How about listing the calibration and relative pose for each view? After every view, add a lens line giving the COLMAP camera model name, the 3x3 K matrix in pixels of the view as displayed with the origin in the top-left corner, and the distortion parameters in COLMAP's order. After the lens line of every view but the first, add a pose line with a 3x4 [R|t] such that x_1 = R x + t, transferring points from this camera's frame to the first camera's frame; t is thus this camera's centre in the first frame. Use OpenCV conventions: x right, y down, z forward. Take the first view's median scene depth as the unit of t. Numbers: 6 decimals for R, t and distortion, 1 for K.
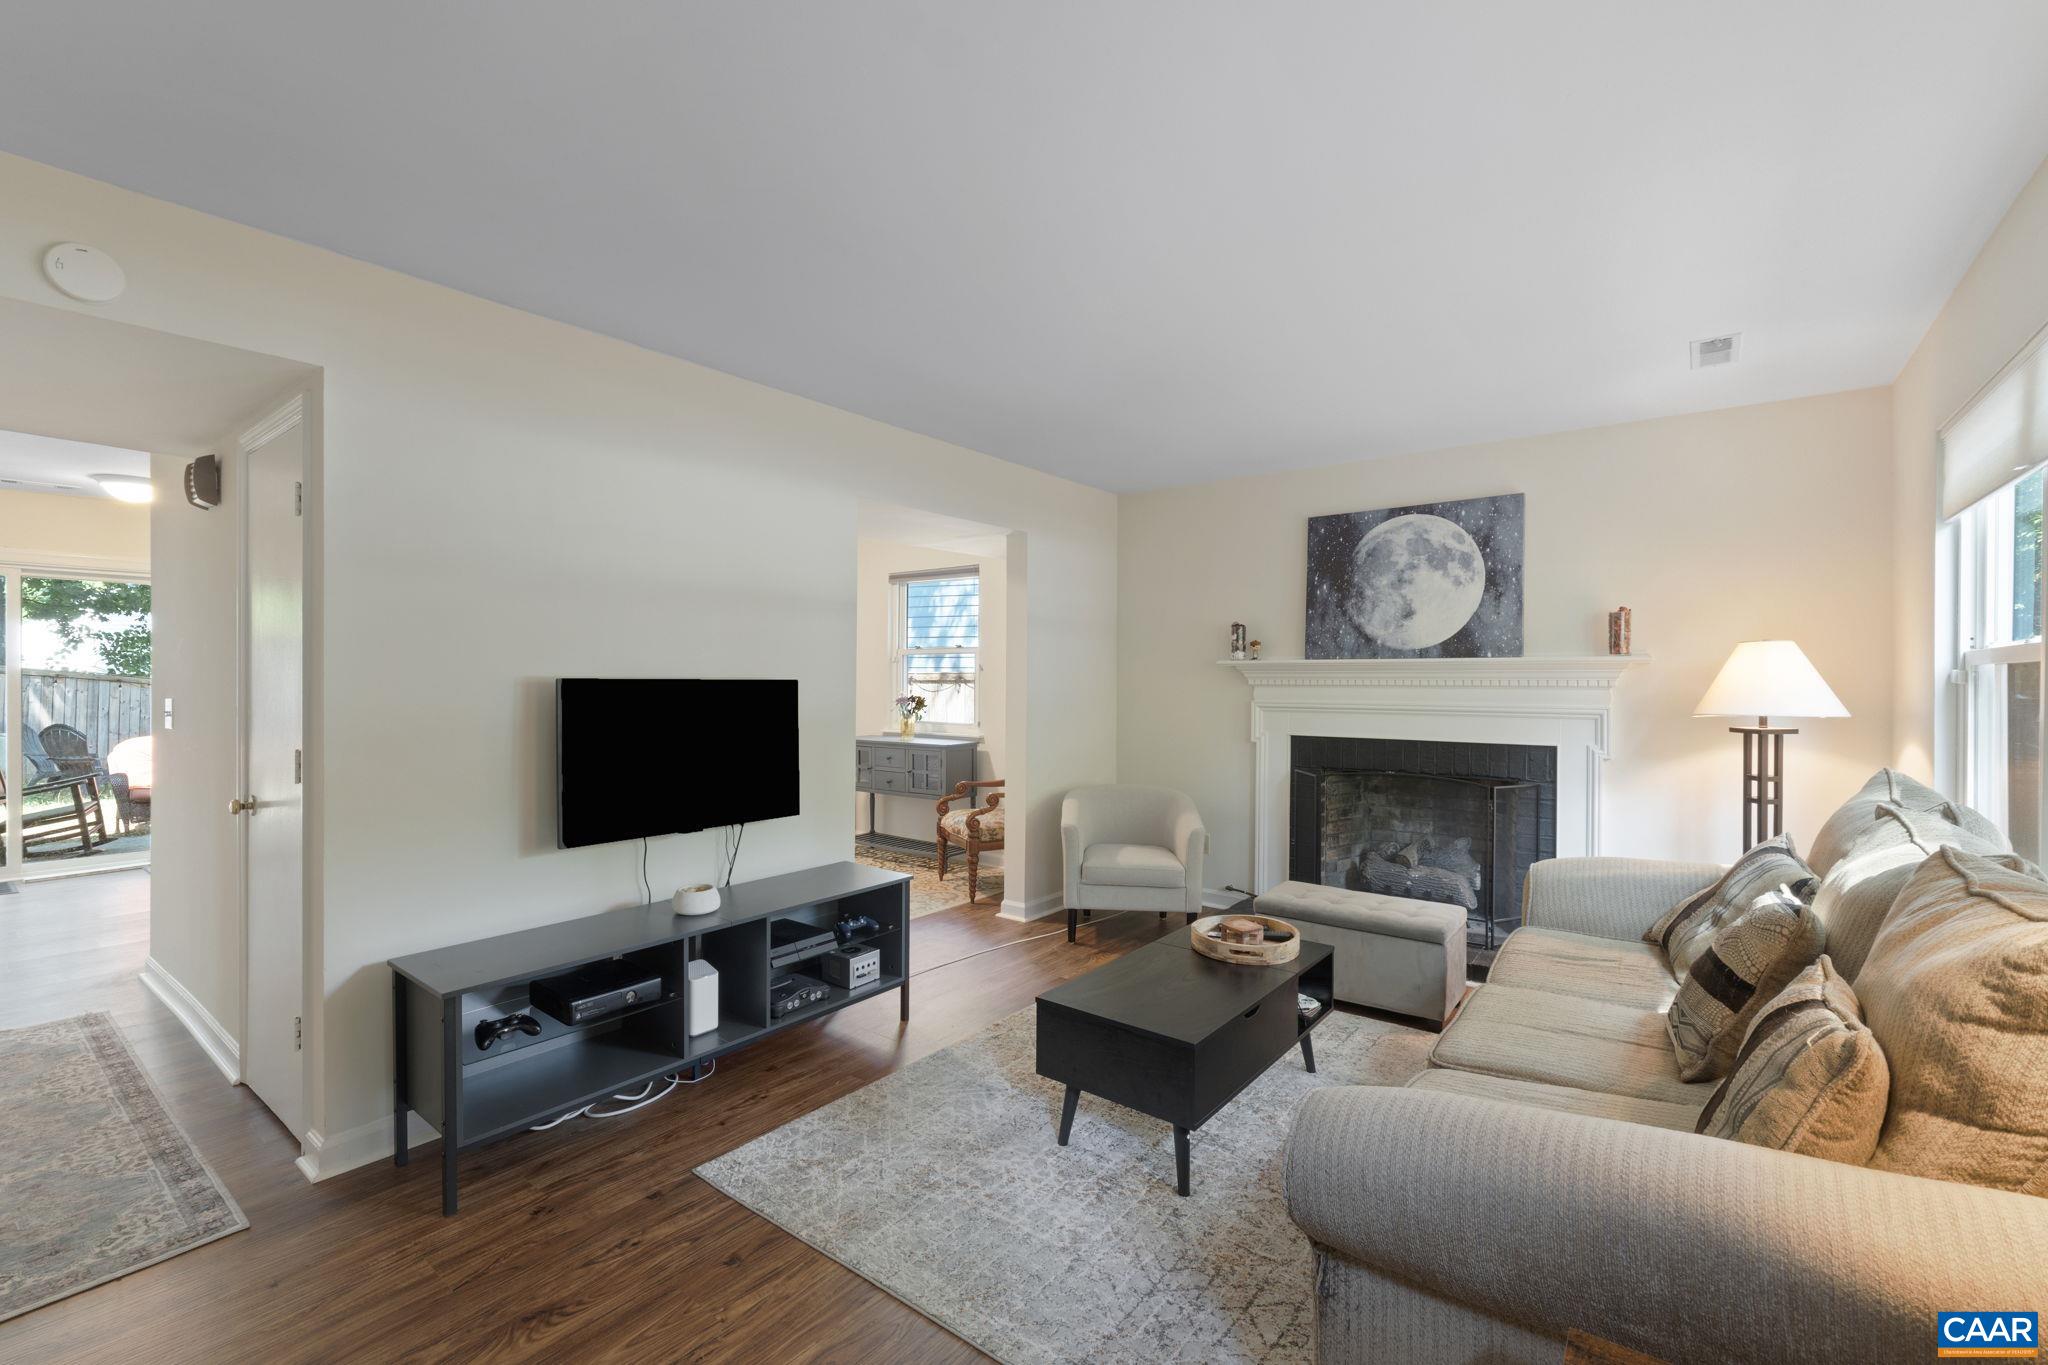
lens RADIAL K [[875.8, 0, 1015.1], [0, 875.8, 680.9], [0, 0, 1]] dist [-0.004478, -0.000037]
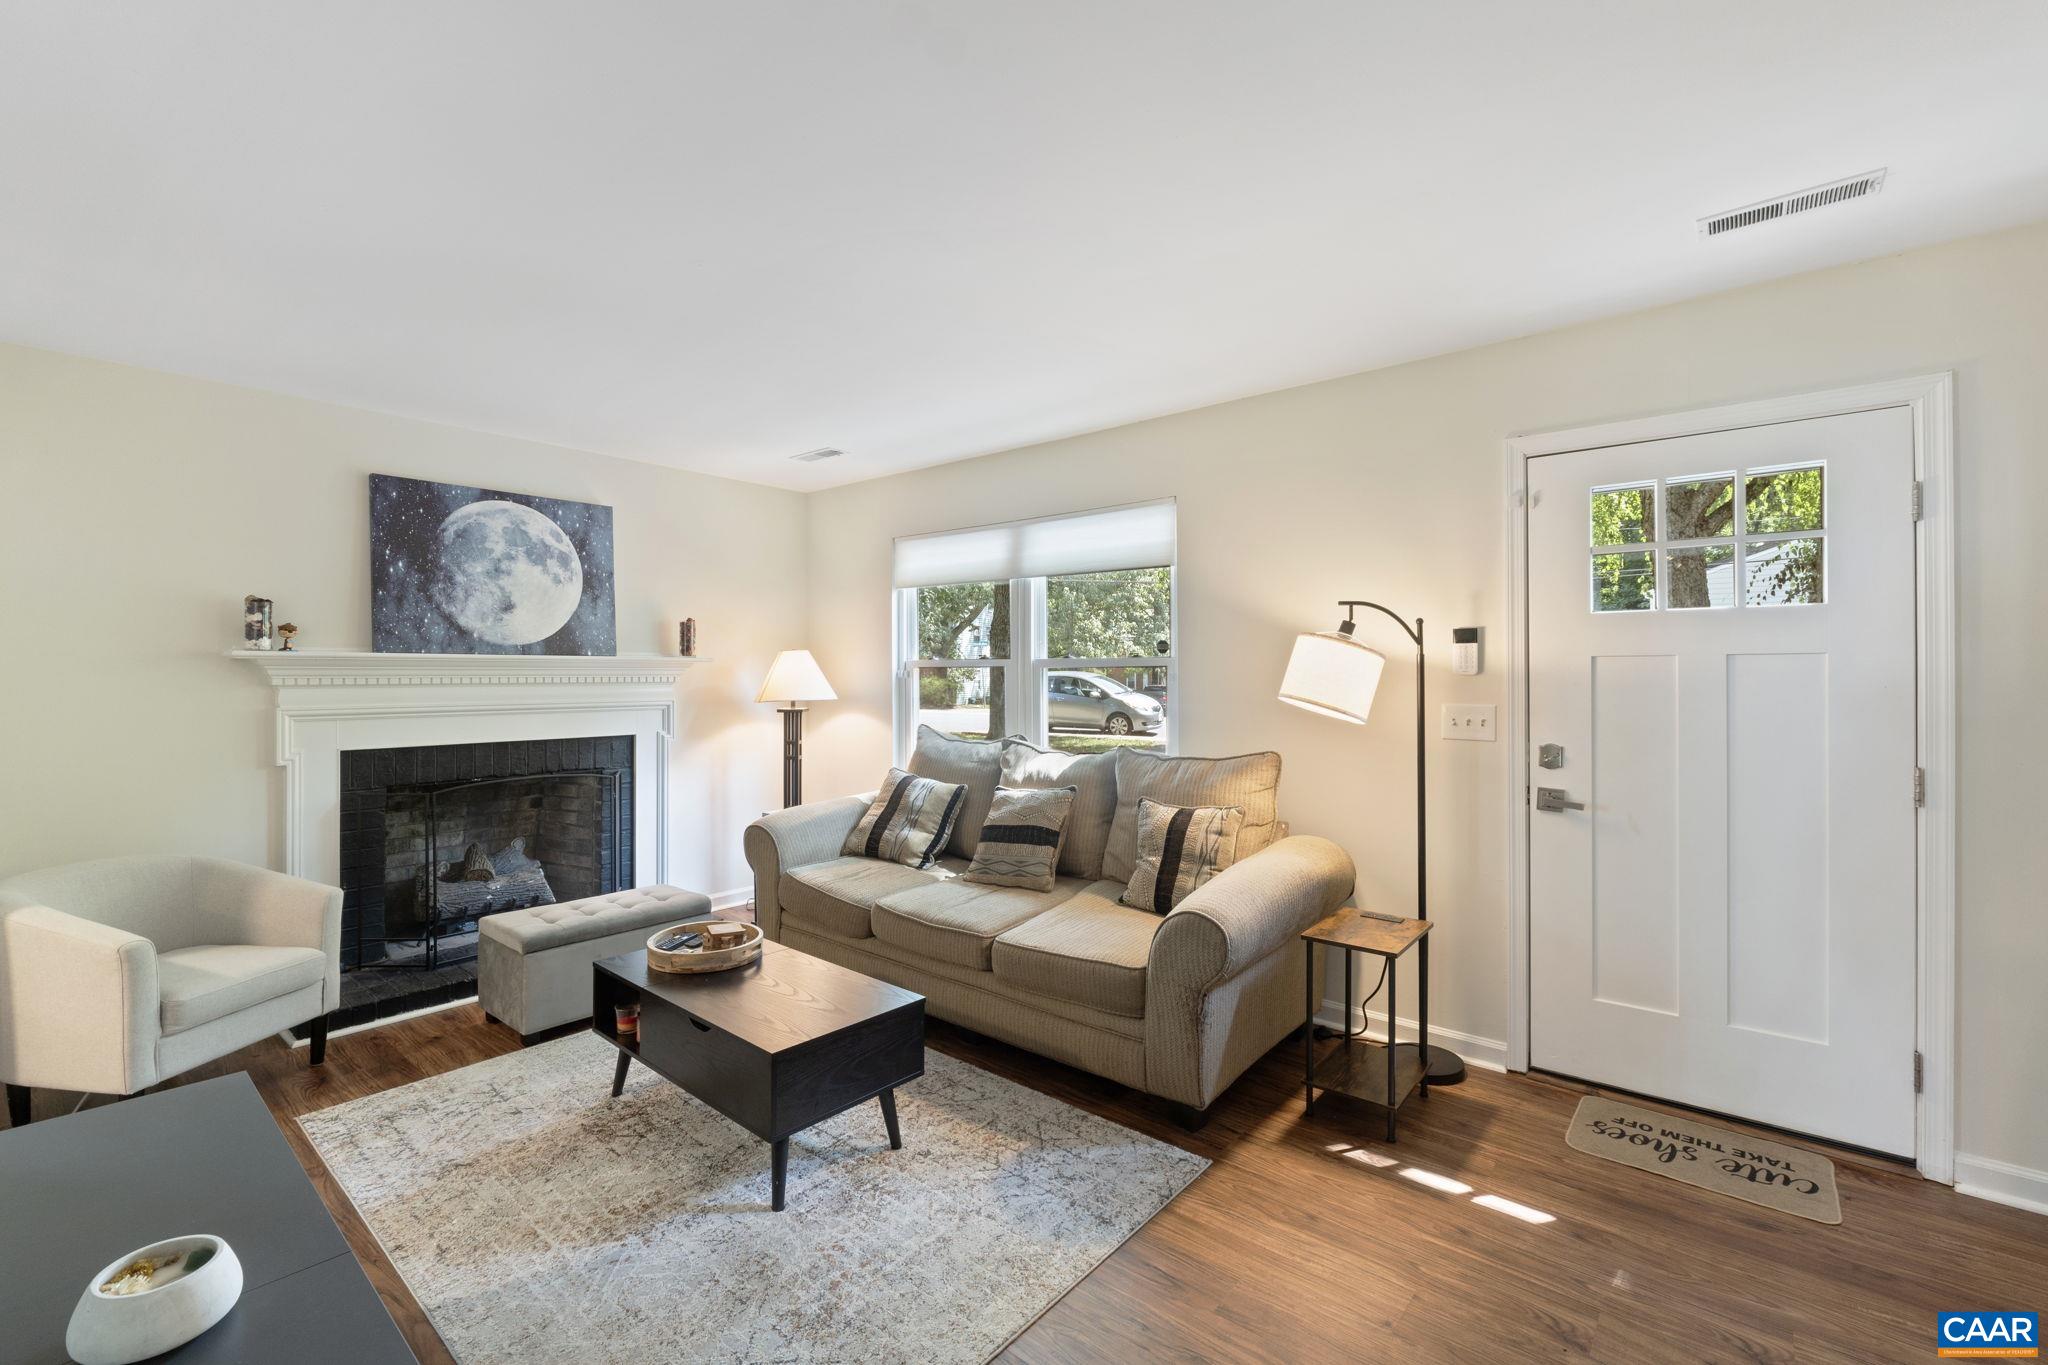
lens RADIAL K [[875.8, 0, 1015.1], [0, 875.8, 680.9], [0, 0, 1]] dist [-0.004478, -0.000037]
pose [[0.046105, -0.008028, 0.998904, -0.459178], [0.005122, 0.999956, 0.007800, -0.002090], [-0.998923, 0.004756, 0.046144, 0.412282]]
